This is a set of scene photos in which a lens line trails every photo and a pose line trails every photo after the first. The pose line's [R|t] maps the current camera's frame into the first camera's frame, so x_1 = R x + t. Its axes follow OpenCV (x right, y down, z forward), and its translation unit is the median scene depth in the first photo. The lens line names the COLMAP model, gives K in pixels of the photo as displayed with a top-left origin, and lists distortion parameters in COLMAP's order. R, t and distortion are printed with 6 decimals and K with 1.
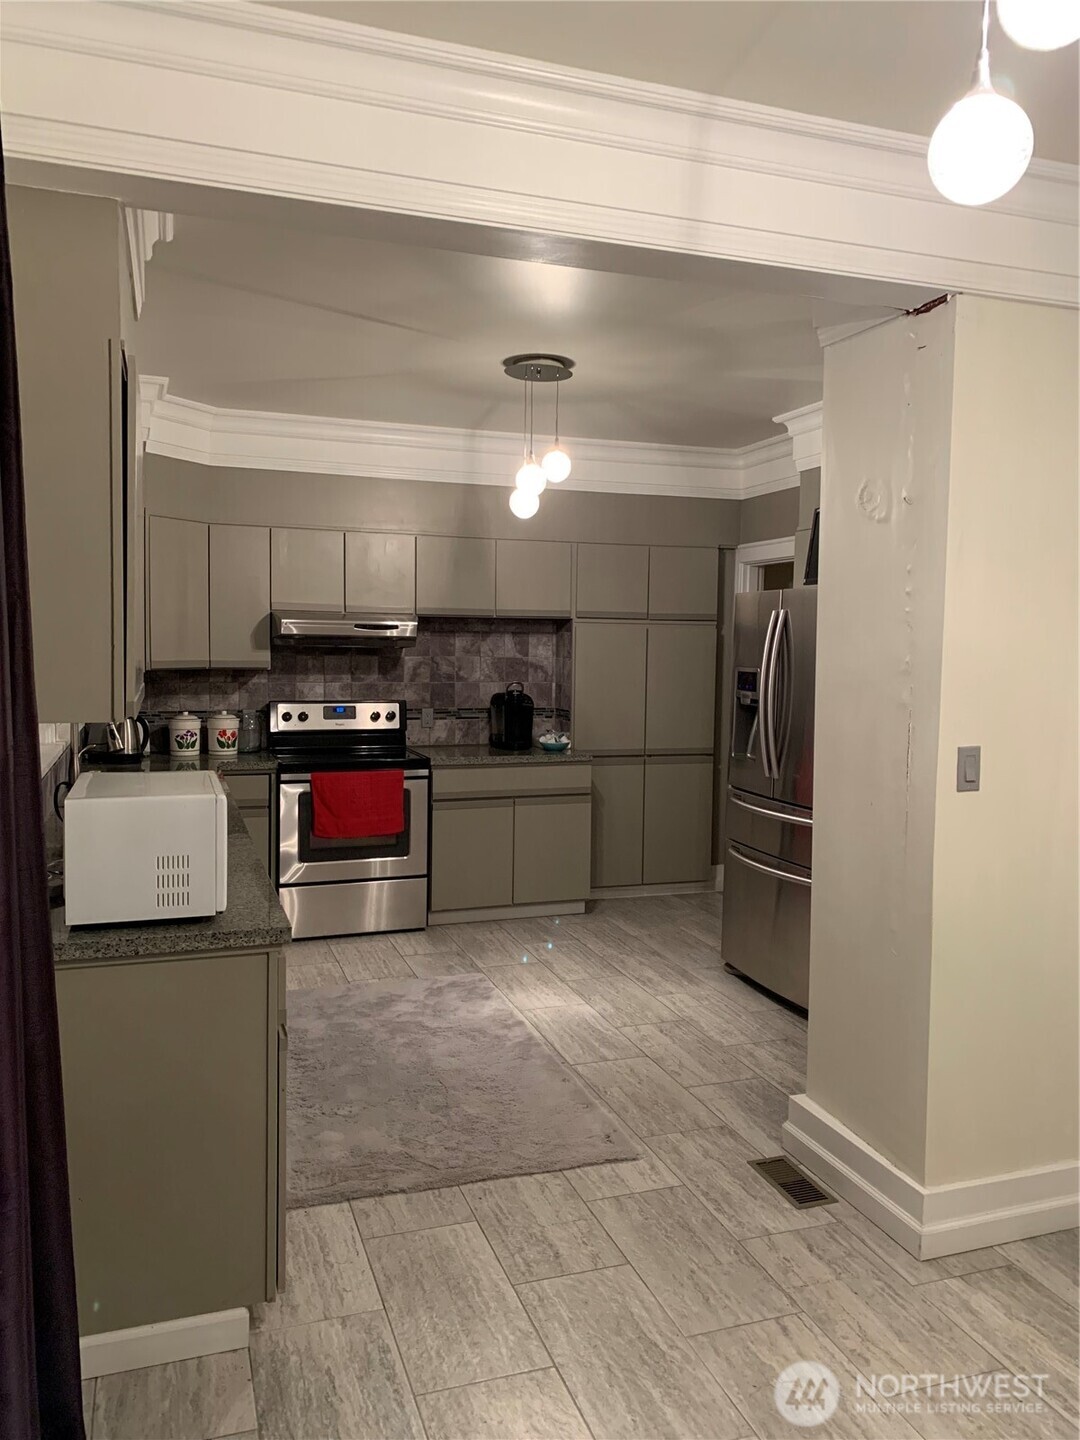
lens RADIAL K [[1092.2, 0, 541.7], [0, 1092.2, 719.1], [0, 0, 1]] dist [0.001343, -0.010711]
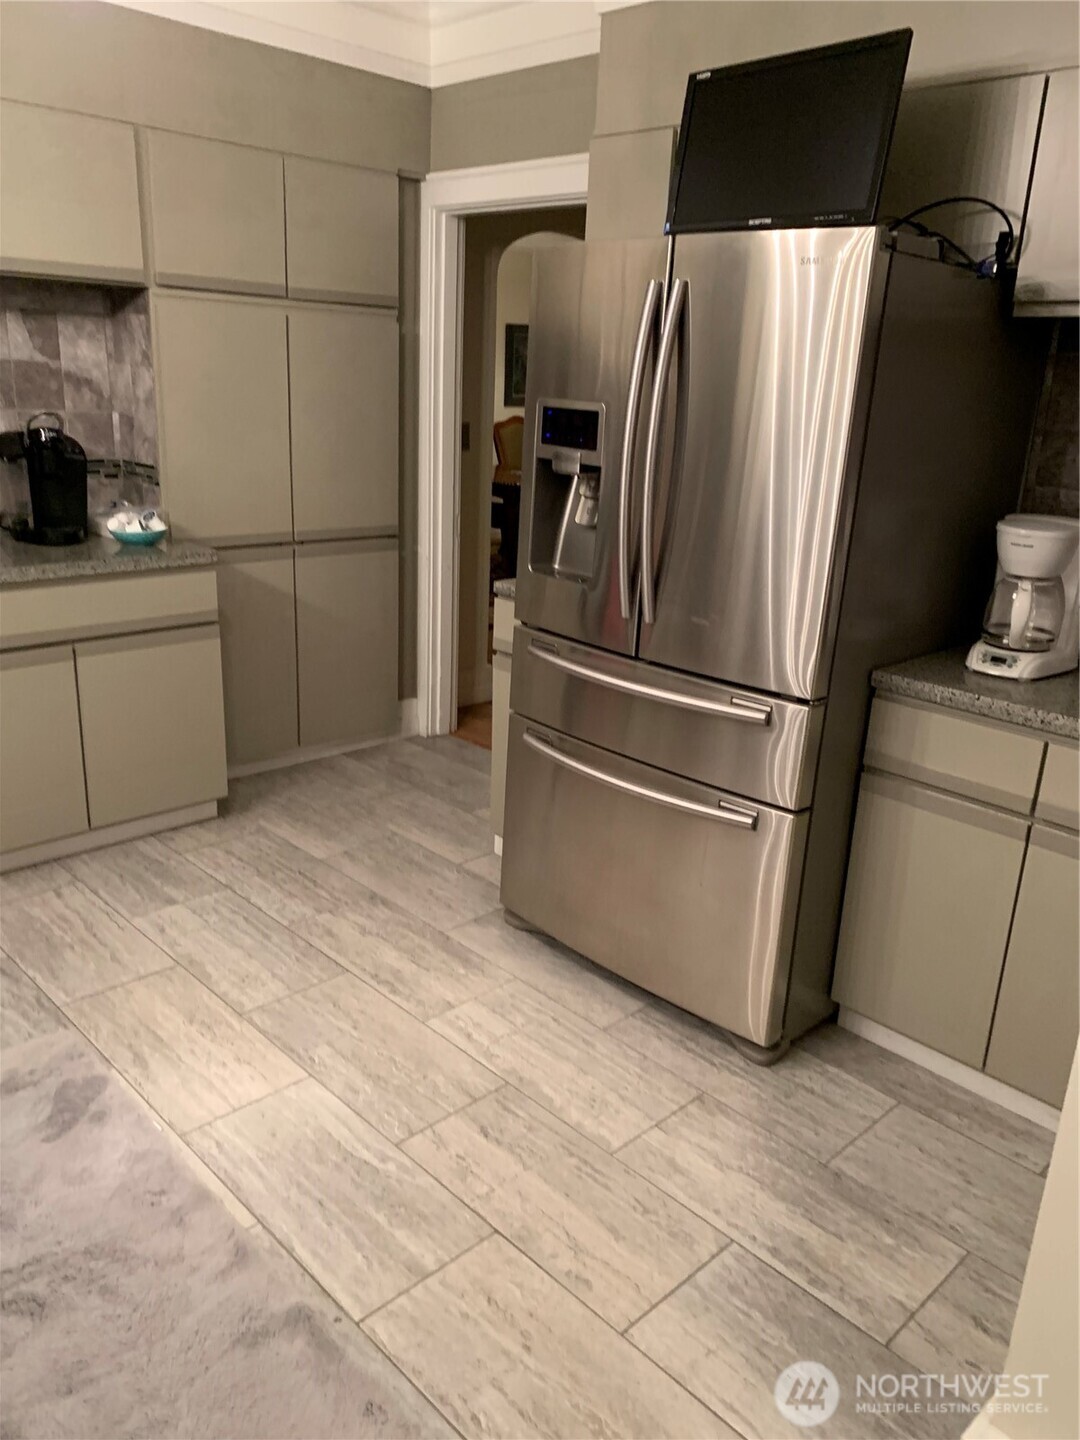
lens RADIAL K [[1092.2, 0, 585.6], [0, 1092.2, 738.3], [0, 0, 1]] dist [0.001343, -0.010711]
pose [[0.892208, -0.111565, 0.437629, -0.045673], [-0.009496, 0.964159, 0.265154, -0.028727], [-0.451526, -0.240728, 0.859171, 0.479511]]
